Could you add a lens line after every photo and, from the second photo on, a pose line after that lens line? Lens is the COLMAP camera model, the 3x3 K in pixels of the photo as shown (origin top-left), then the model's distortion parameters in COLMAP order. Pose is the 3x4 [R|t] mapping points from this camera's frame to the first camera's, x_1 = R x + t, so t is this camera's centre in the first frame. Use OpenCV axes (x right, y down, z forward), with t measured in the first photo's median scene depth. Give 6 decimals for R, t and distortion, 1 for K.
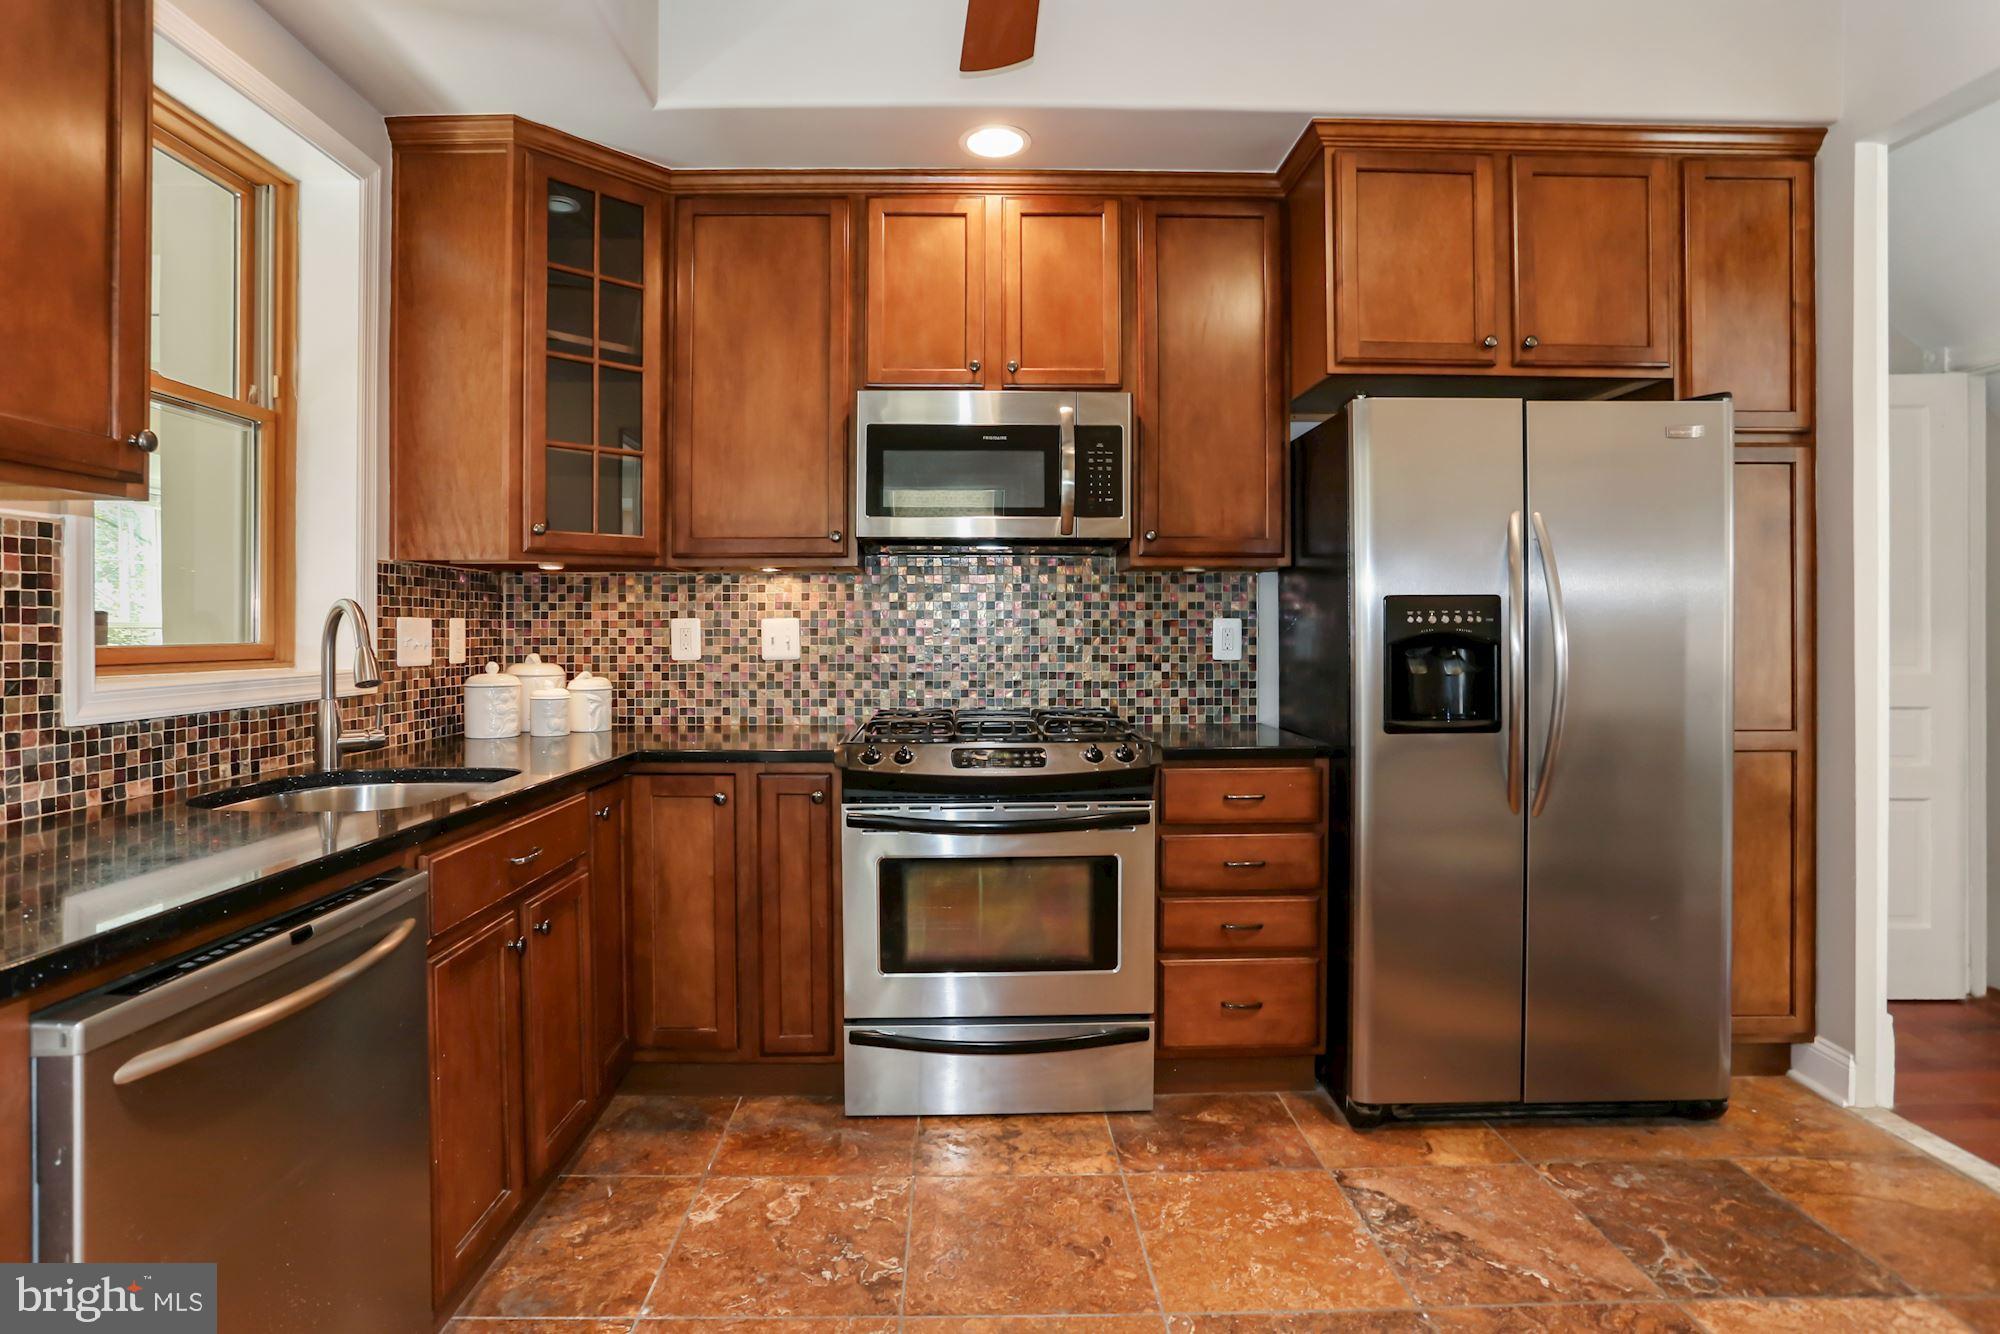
lens RADIAL K [[1002.8, 0, 1007.6], [0, 1002.8, 631.4], [0, 0, 1]] dist [-0.039157, 0.023804]
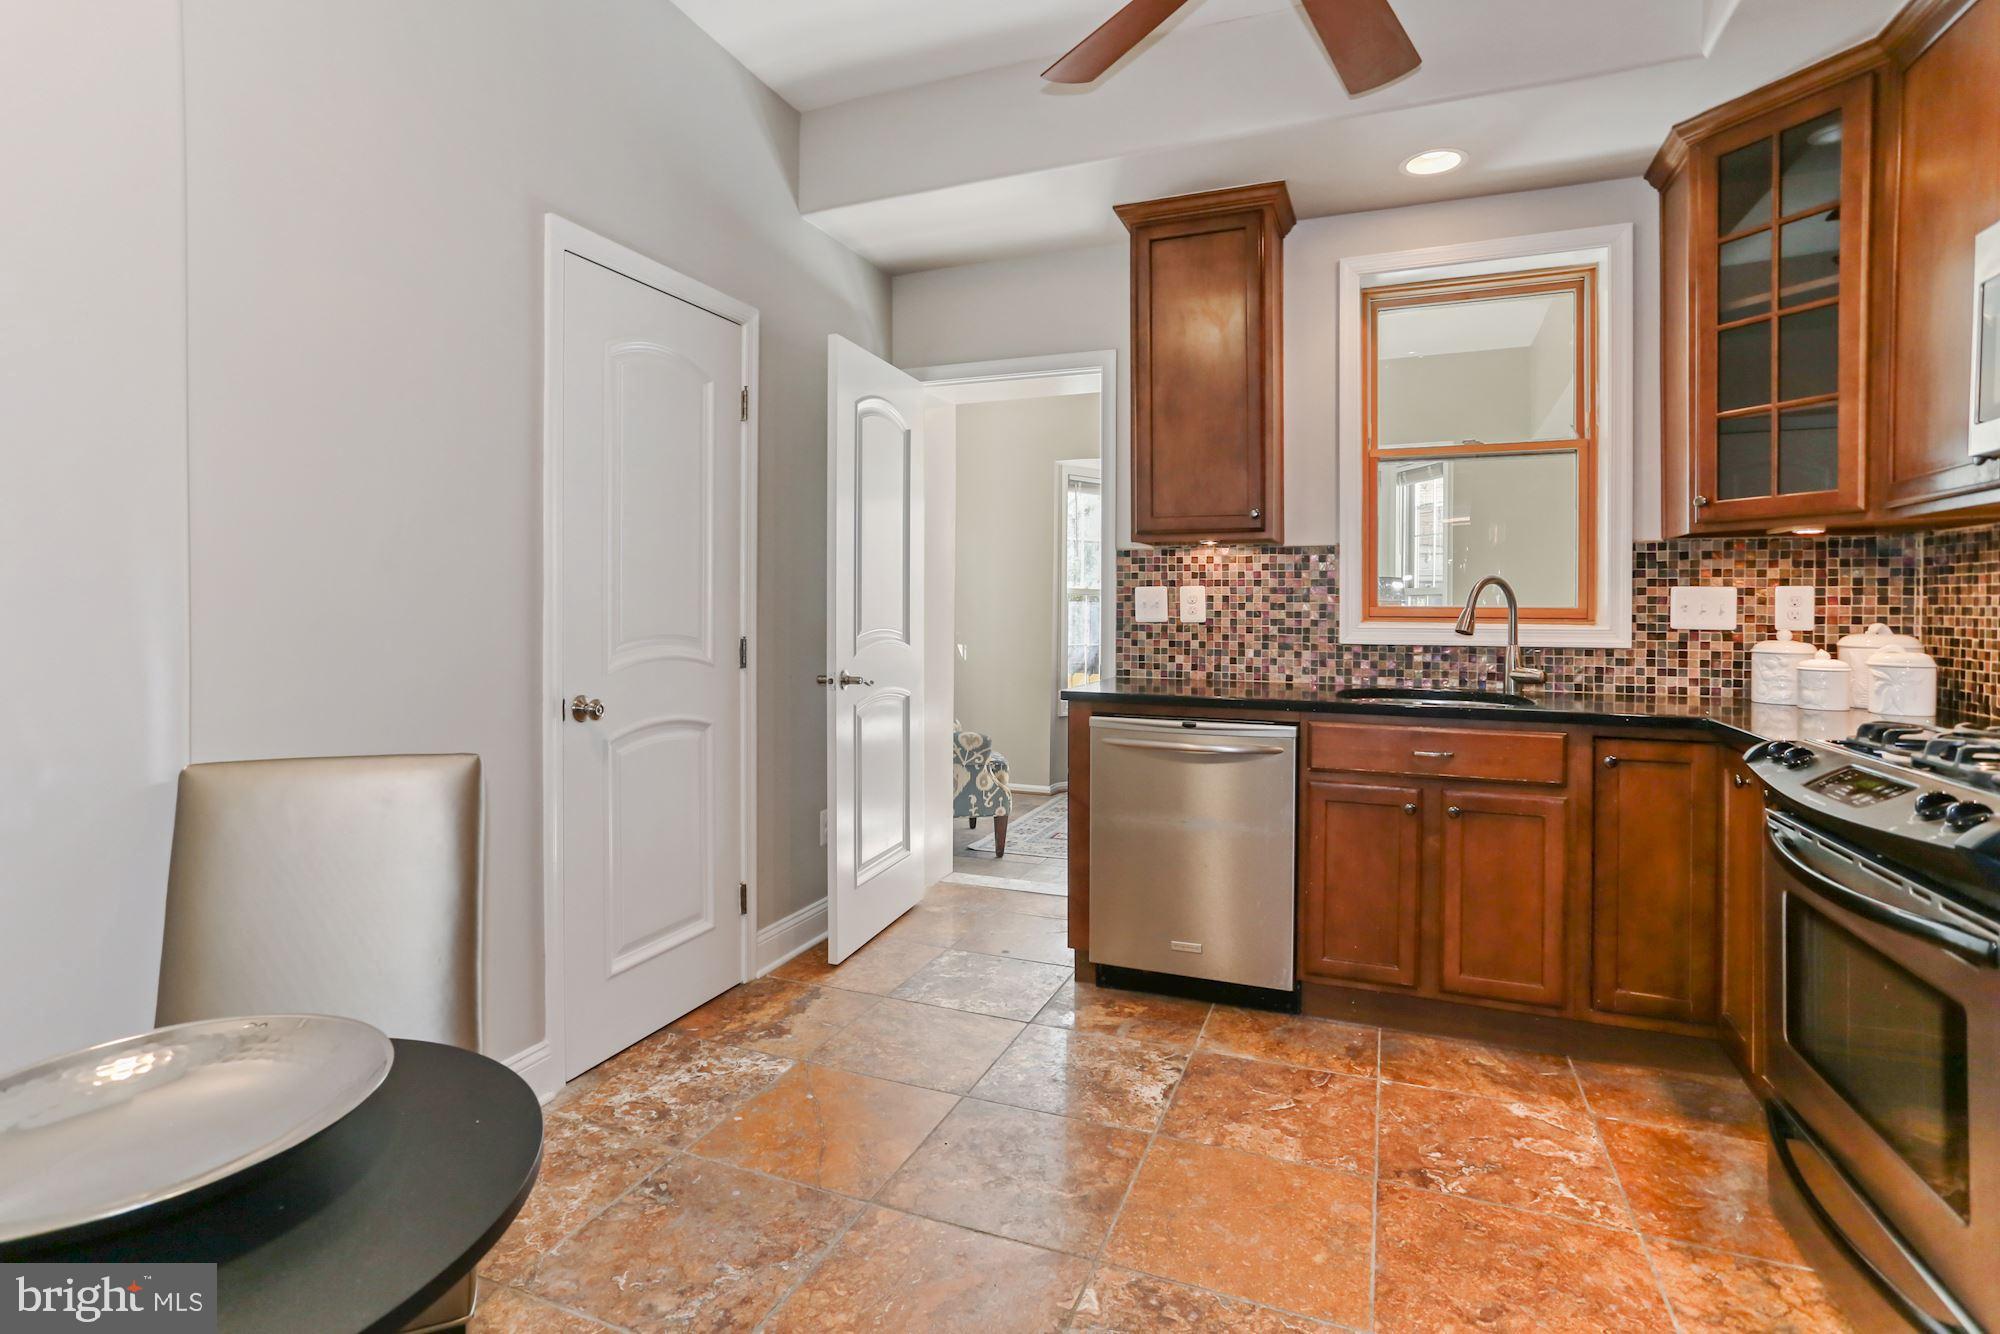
lens RADIAL K [[1002.8, 0, 977.1], [0, 1002.8, 612.4], [0, 0, 1]] dist [-0.039157, 0.023804]
pose [[-0.418243, -0.007682, -0.908303, 0.870129], [-0.013633, 0.999905, -0.002179, 0.032854], [0.908233, 0.011471, -0.418308, 0.807620]]
